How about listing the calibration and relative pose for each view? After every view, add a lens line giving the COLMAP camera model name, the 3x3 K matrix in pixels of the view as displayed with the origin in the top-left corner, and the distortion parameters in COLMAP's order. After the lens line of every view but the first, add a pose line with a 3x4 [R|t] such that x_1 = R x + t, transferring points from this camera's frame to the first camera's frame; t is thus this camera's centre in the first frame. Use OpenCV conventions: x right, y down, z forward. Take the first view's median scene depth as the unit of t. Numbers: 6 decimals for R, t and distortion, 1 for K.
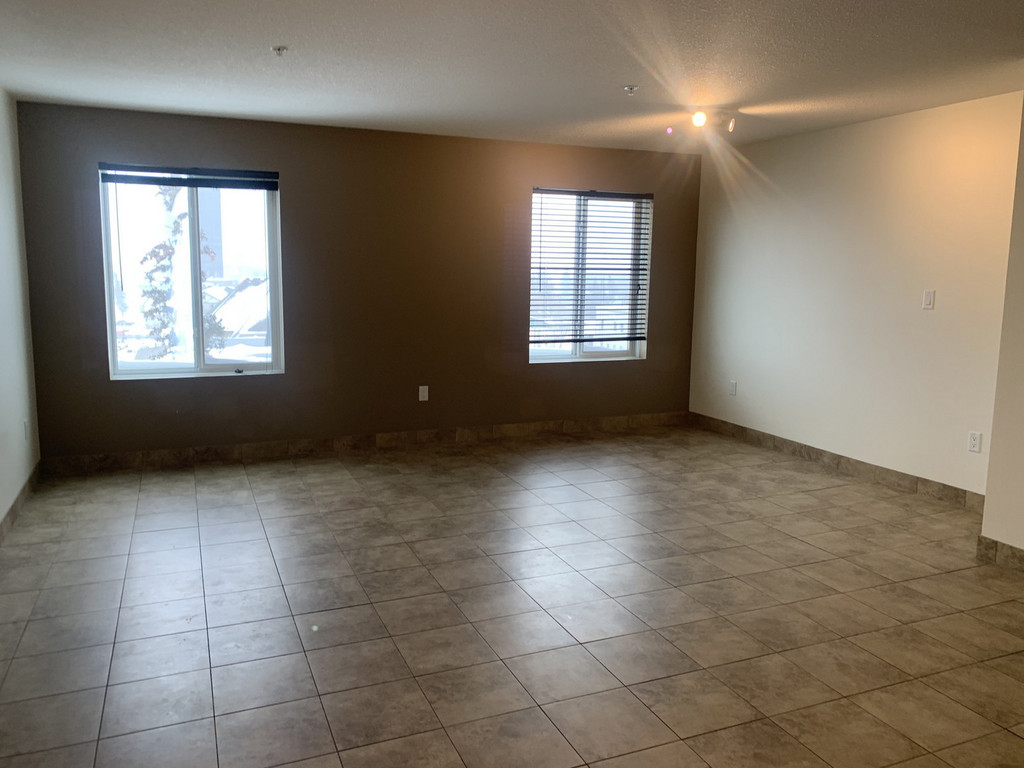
lens RADIAL K [[784.6, 0, 510.9], [0, 784.6, 380.9], [0, 0, 1]] dist [0.024793, -0.031759]
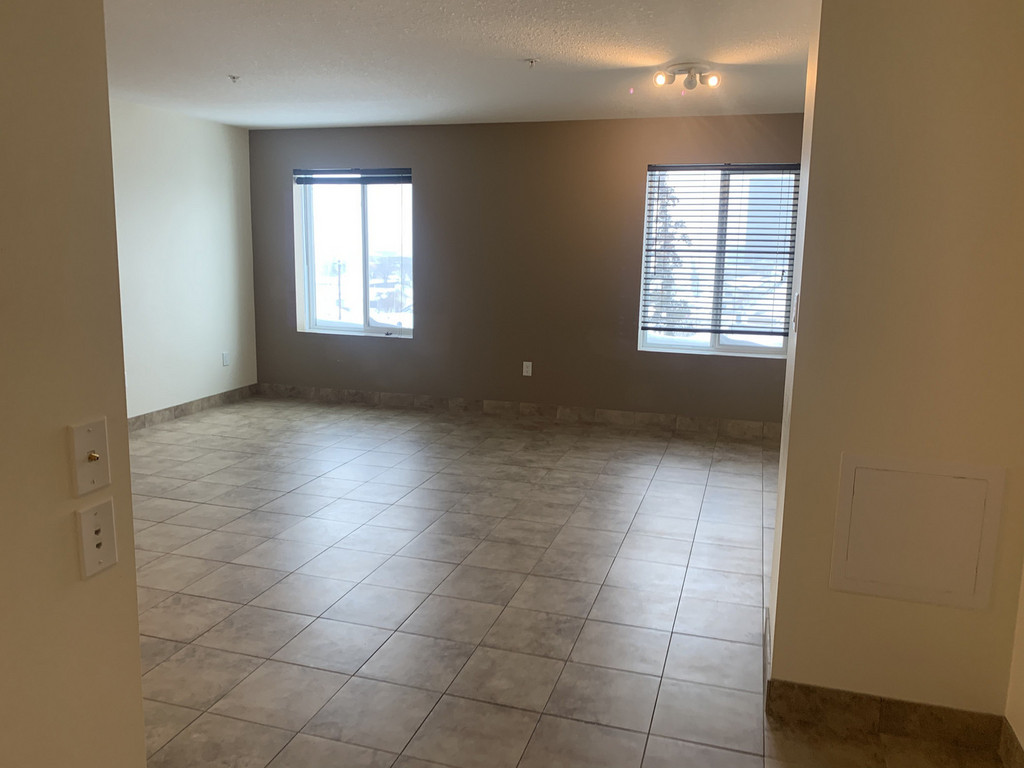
lens RADIAL K [[784.6, 0, 511.0], [0, 784.6, 384.2], [0, 0, 1]] dist [0.024793, -0.031759]
pose [[0.761971, 0.111868, -0.637876, 0.609665], [-0.100136, 0.993474, 0.054613, -0.020706], [0.639823, 0.022261, 0.768200, 0.191813]]
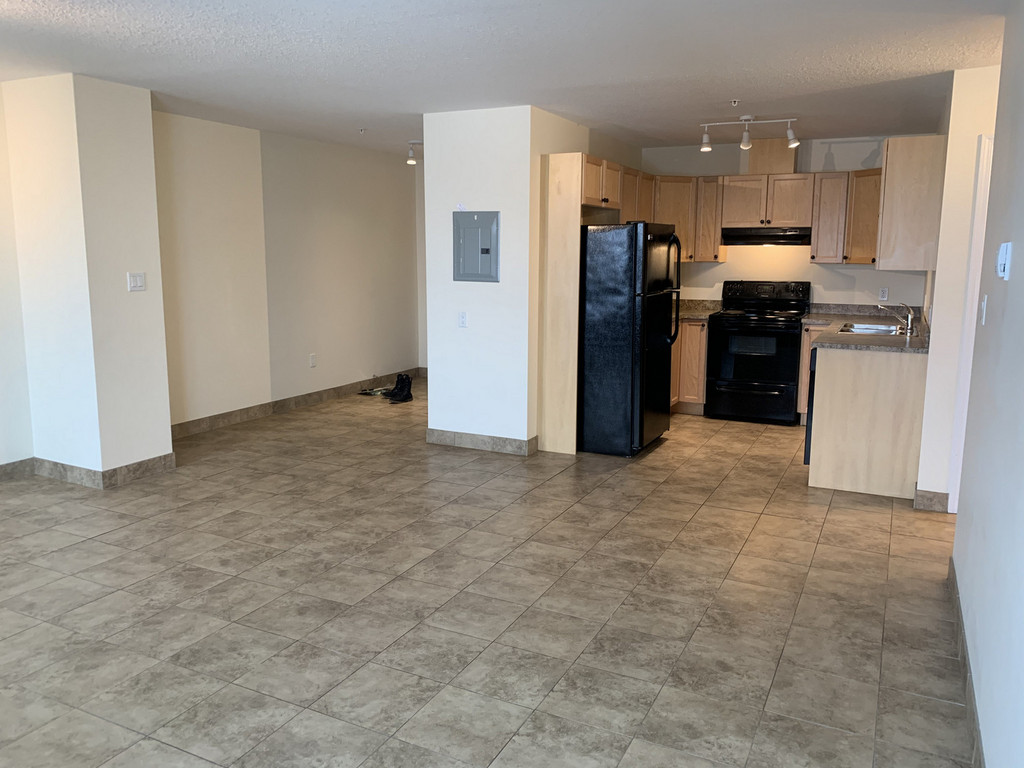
lens RADIAL K [[784.6, 0, 512.9], [0, 784.6, 381.7], [0, 0, 1]] dist [0.024793, -0.031759]
pose [[-0.649653, -0.144855, 0.746303, -0.484377], [0.095523, 0.958345, 0.269164, -0.139951], [-0.754206, 0.246152, -0.608755, 0.867300]]
